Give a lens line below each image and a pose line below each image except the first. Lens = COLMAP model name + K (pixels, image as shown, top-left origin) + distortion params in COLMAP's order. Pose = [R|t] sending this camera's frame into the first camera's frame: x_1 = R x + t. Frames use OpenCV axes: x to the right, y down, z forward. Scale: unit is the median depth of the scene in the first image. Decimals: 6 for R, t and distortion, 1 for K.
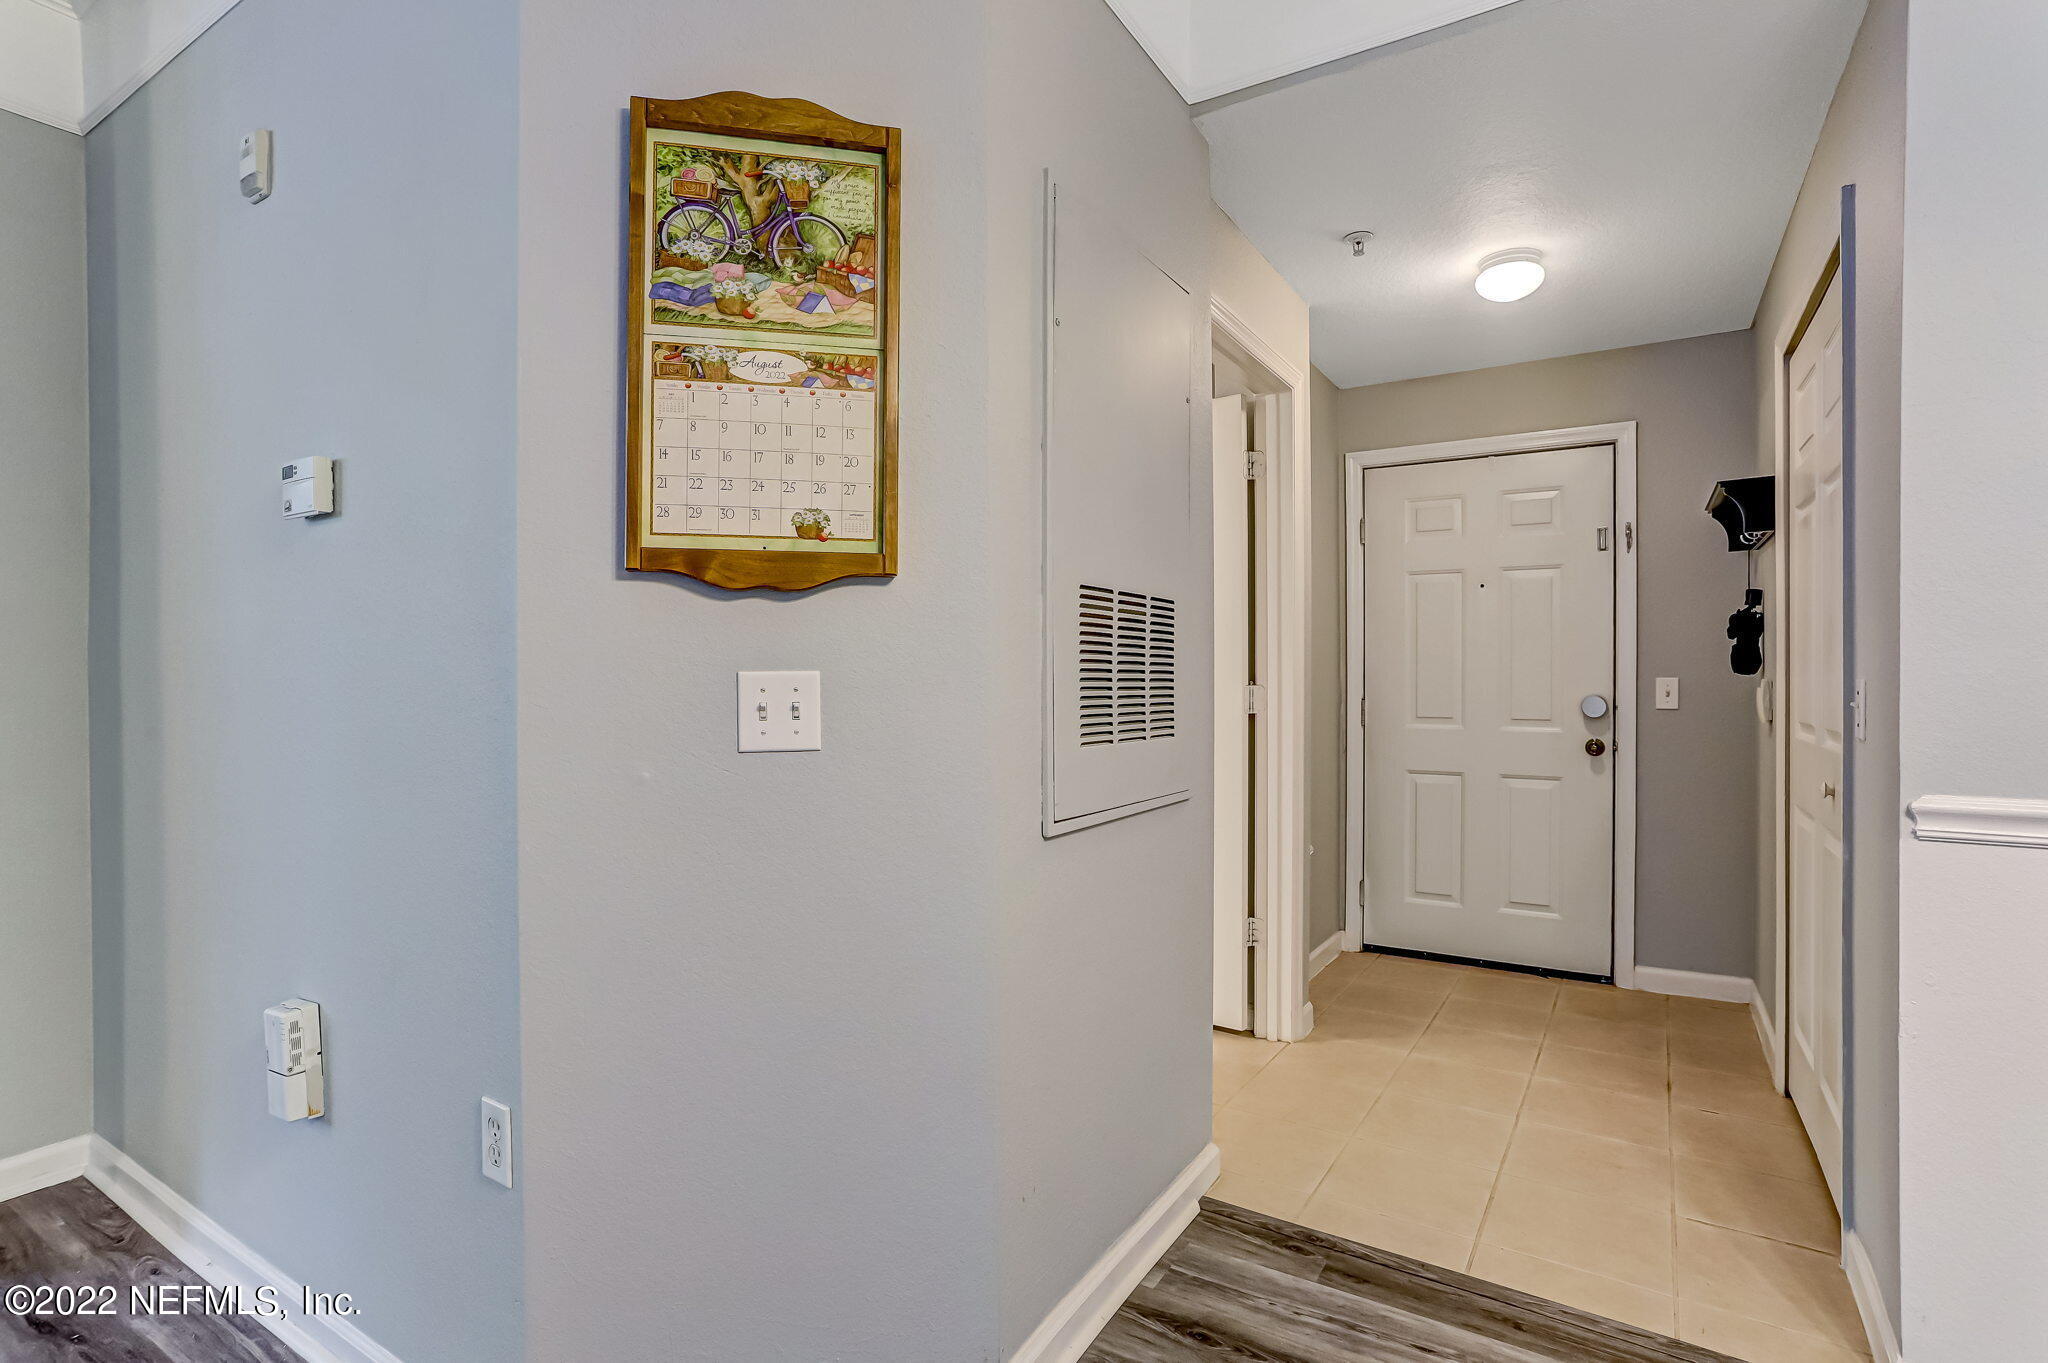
lens RADIAL K [[983.6, 0, 1024.0], [0, 983.6, 681.5], [0, 0, 1]] dist [-0.025998, -0.000211]
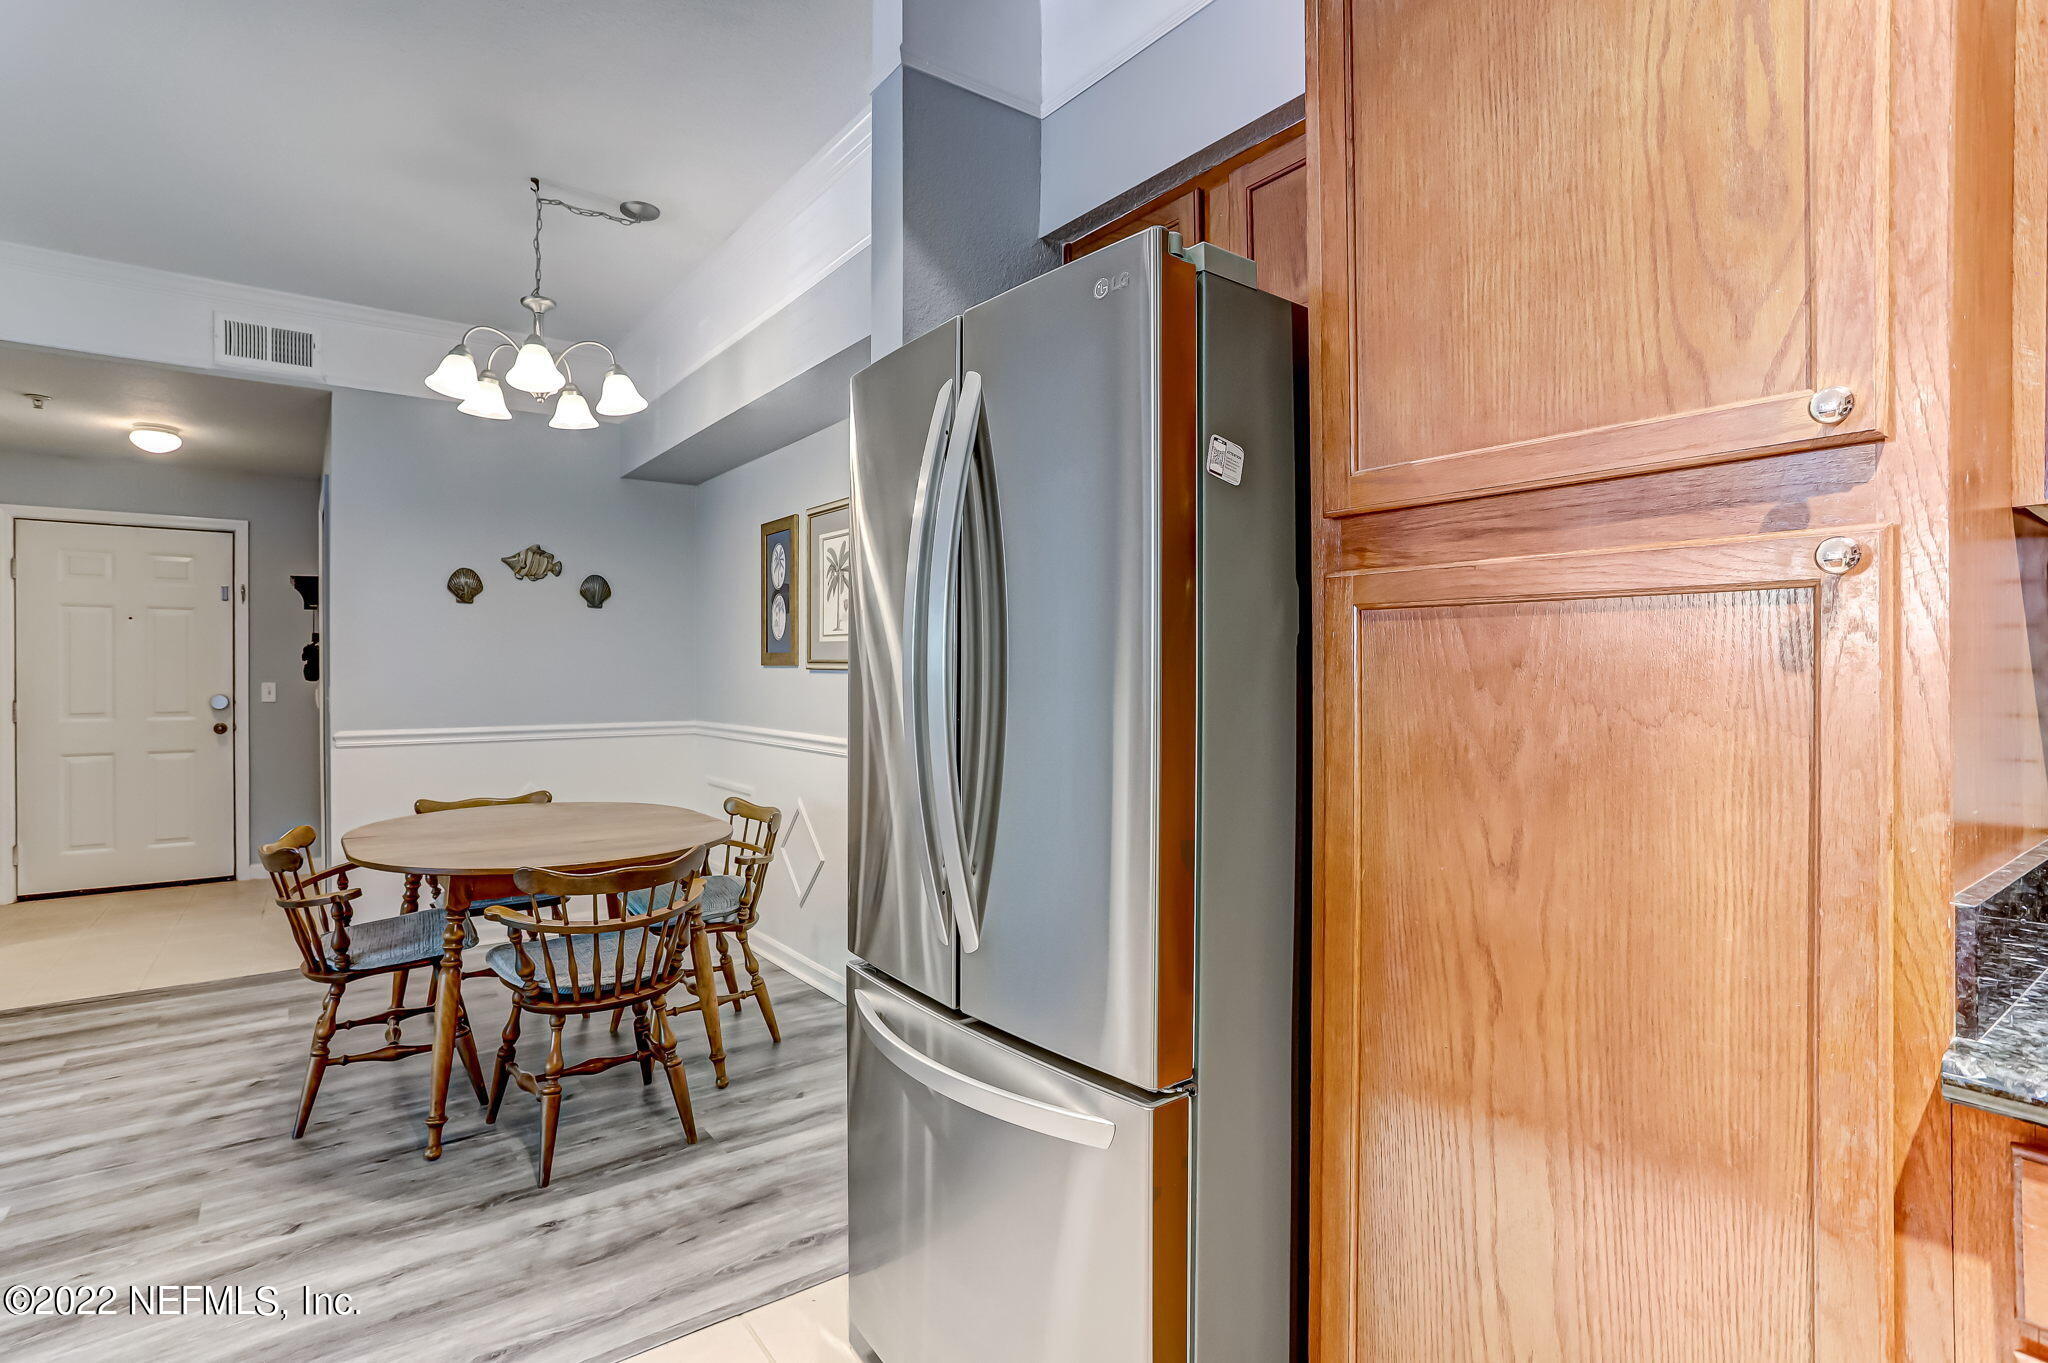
lens RADIAL K [[983.6, 0, 1024.0], [0, 983.6, 681.5], [0, 0, 1]] dist [-0.025998, -0.000211]
pose [[0.375469, -0.004573, 0.926824, -0.361314], [0.002383, 0.999989, 0.003969, -0.009339], [-0.926832, 0.000718, 0.375476, -0.772782]]
